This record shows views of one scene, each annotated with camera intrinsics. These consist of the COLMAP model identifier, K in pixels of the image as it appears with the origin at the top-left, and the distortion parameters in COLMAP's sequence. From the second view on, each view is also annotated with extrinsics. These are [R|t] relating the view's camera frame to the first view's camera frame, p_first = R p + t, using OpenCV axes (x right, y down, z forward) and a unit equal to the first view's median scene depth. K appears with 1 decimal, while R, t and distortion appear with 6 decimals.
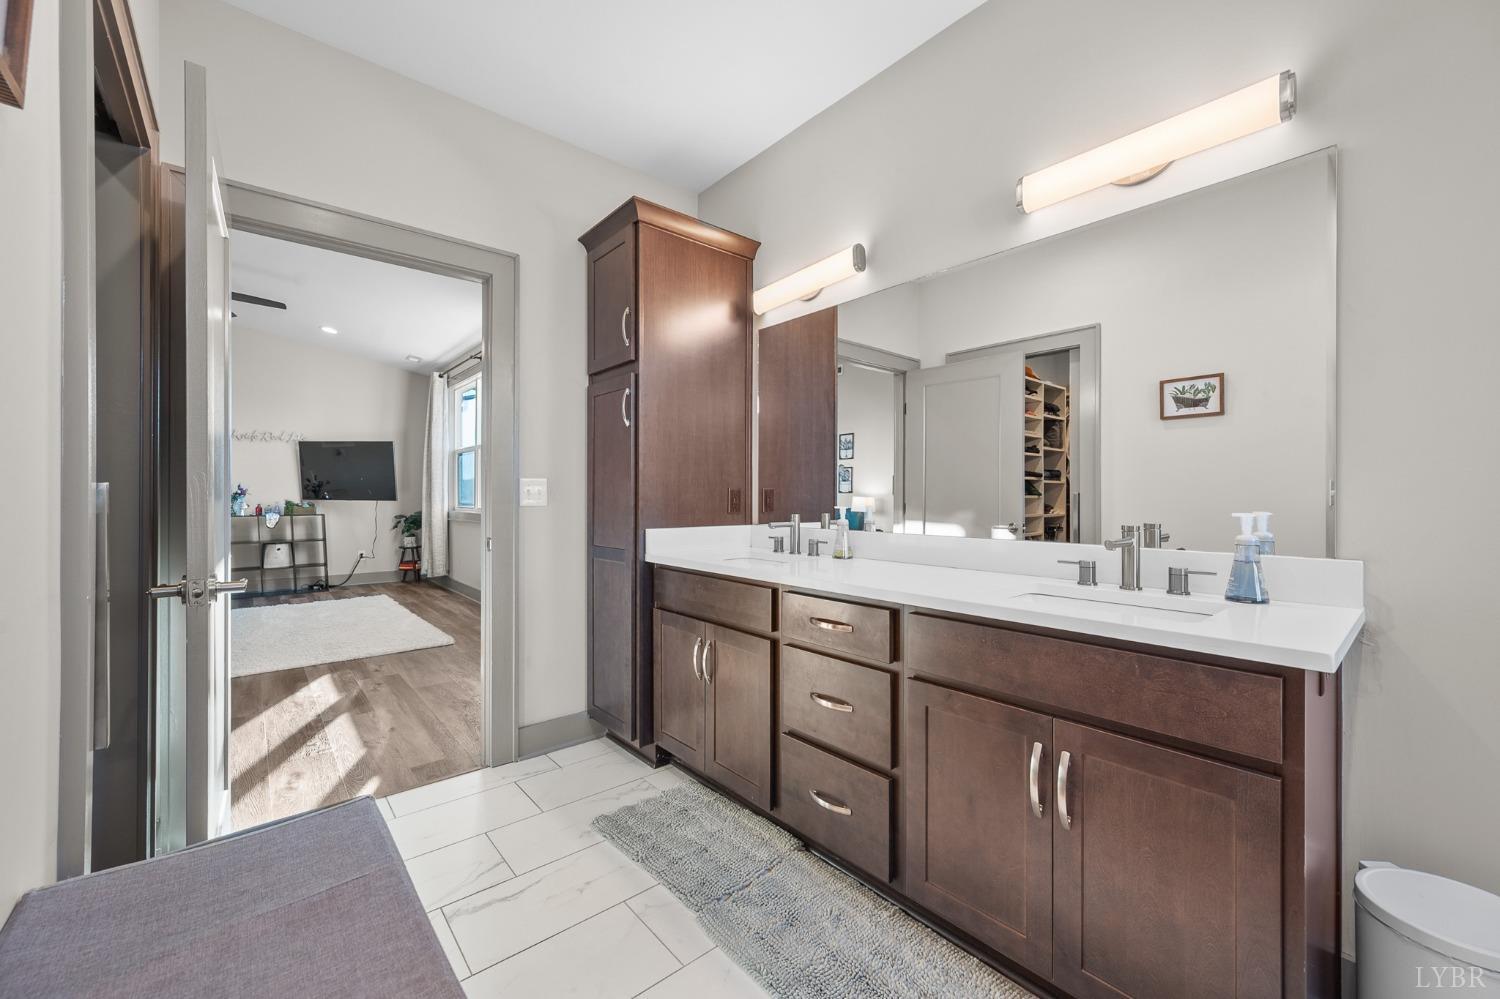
lens RADIAL K [[592.0, 0, 749.7], [0, 592.0, 497.0], [0, 0, 1]] dist [0.000126, -0.000082]
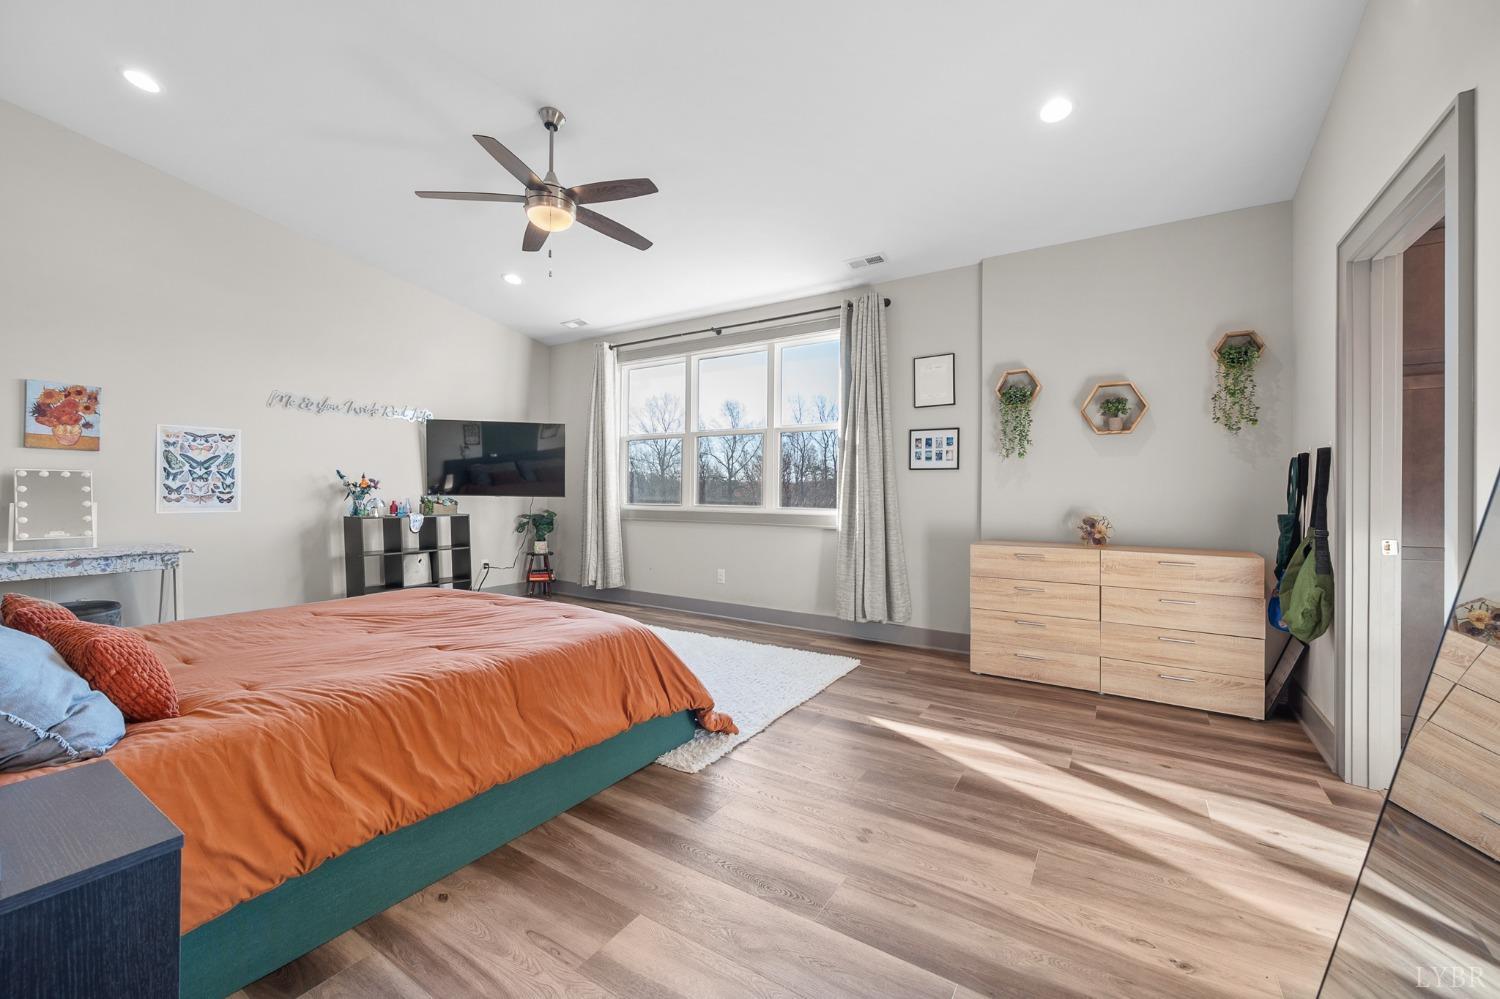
lens RADIAL K [[592.0, 0, 752.2], [0, 592.0, 488.1], [0, 0, 1]] dist [0.000126, -0.000082]
pose [[0.957592, 0.005612, 0.288072, -0.571124], [-0.003178, 0.999955, -0.008918, 0.001136], [-0.288109, 0.007624, 0.957567, 0.144285]]
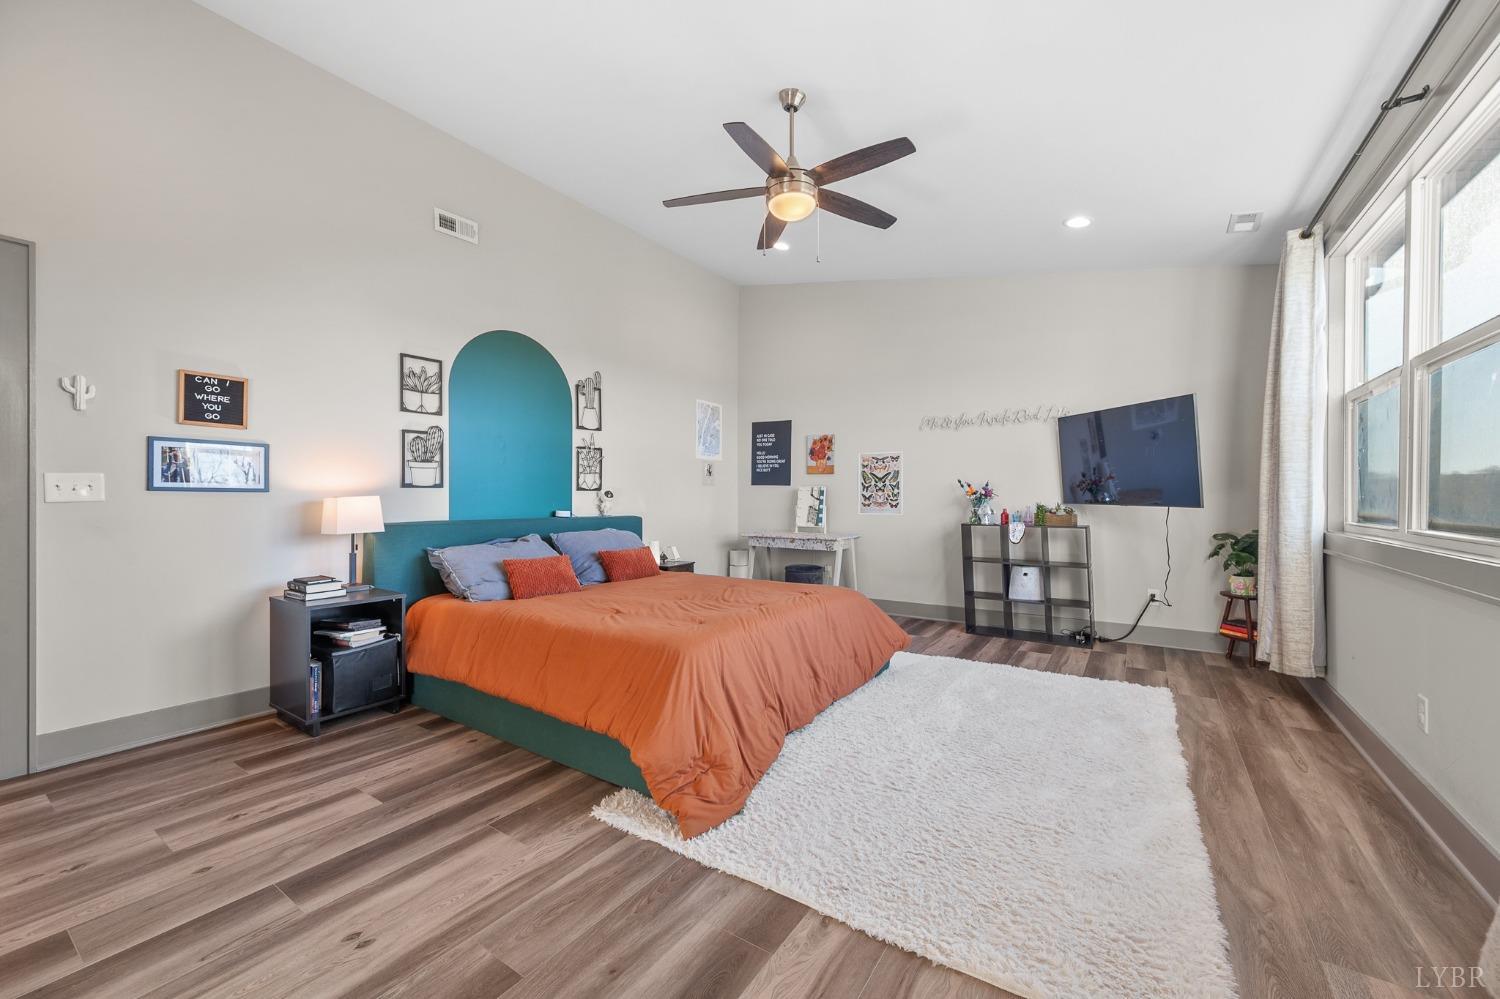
lens RADIAL K [[592.0, 0, 750.1], [0, 592.0, 498.2], [0, 0, 1]] dist [0.000126, -0.000082]
pose [[0.275997, 0.001401, -0.961157, -0.202490], [-0.005485, 0.999985, -0.000118, 0.000558], [0.961143, 0.005304, 0.276001, 0.465744]]
